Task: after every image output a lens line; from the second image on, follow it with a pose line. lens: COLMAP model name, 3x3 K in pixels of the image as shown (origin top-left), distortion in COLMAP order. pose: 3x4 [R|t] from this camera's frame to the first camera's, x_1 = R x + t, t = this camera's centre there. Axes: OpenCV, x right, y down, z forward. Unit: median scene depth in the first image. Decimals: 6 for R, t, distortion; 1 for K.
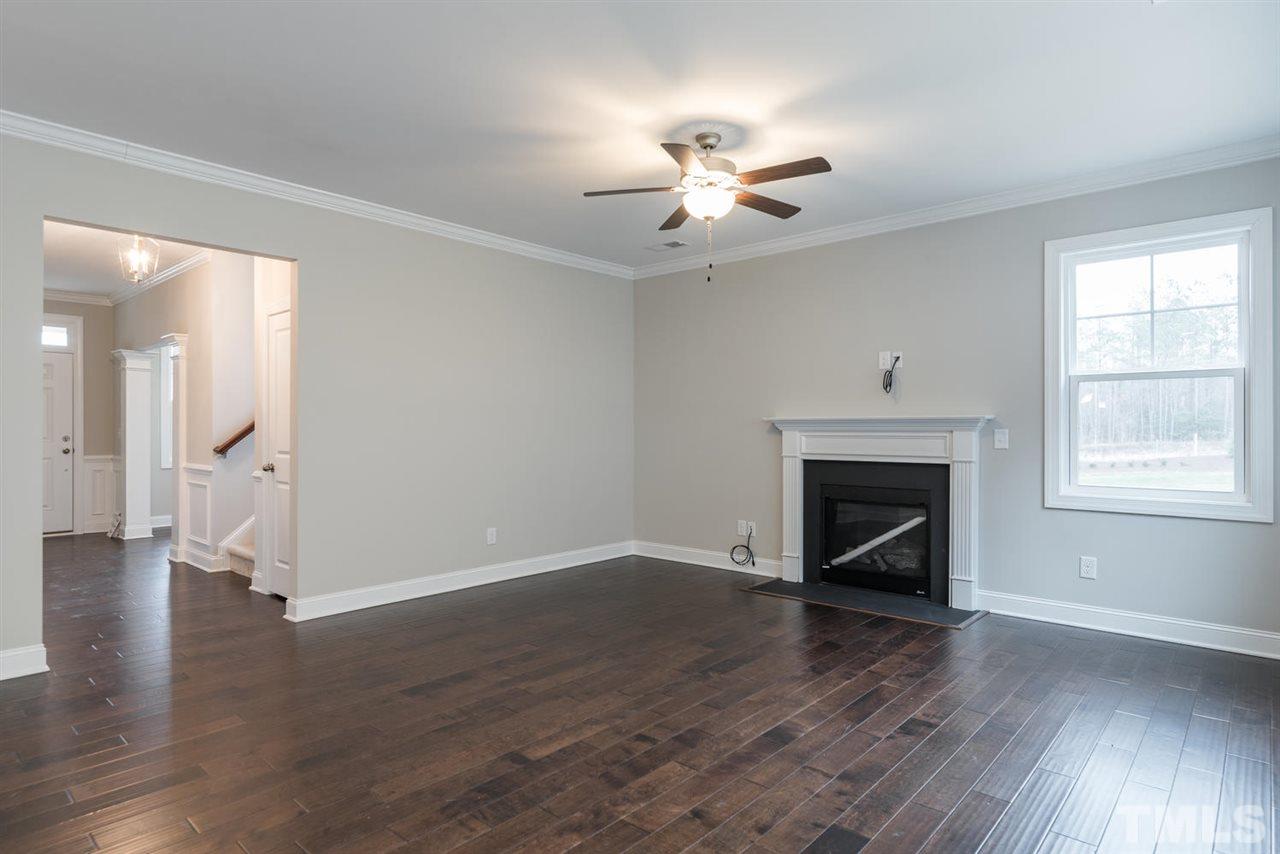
lens RADIAL K [[700.2, 0, 643.1], [0, 700.2, 430.0], [0, 0, 1]] dist [0.005638, 0.000992]
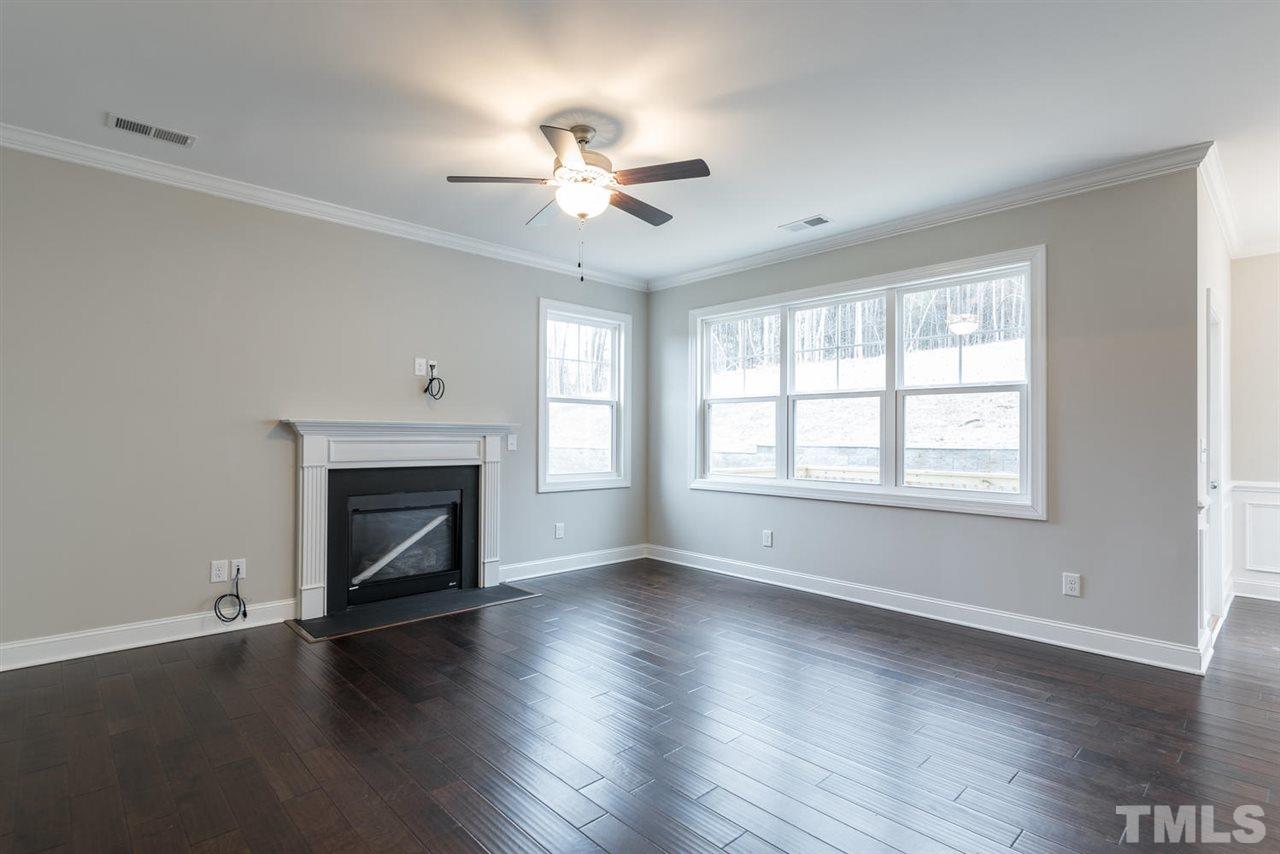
lens RADIAL K [[632.9, 0, 641.5], [0, 632.9, 430.4], [0, 0, 1]] dist [0.004040, -0.000219]
pose [[0.078803, 0.008984, 0.996850, -0.546474], [-0.009387, 0.999922, -0.008270, -0.001903], [-0.996846, -0.008706, 0.078881, 0.610059]]
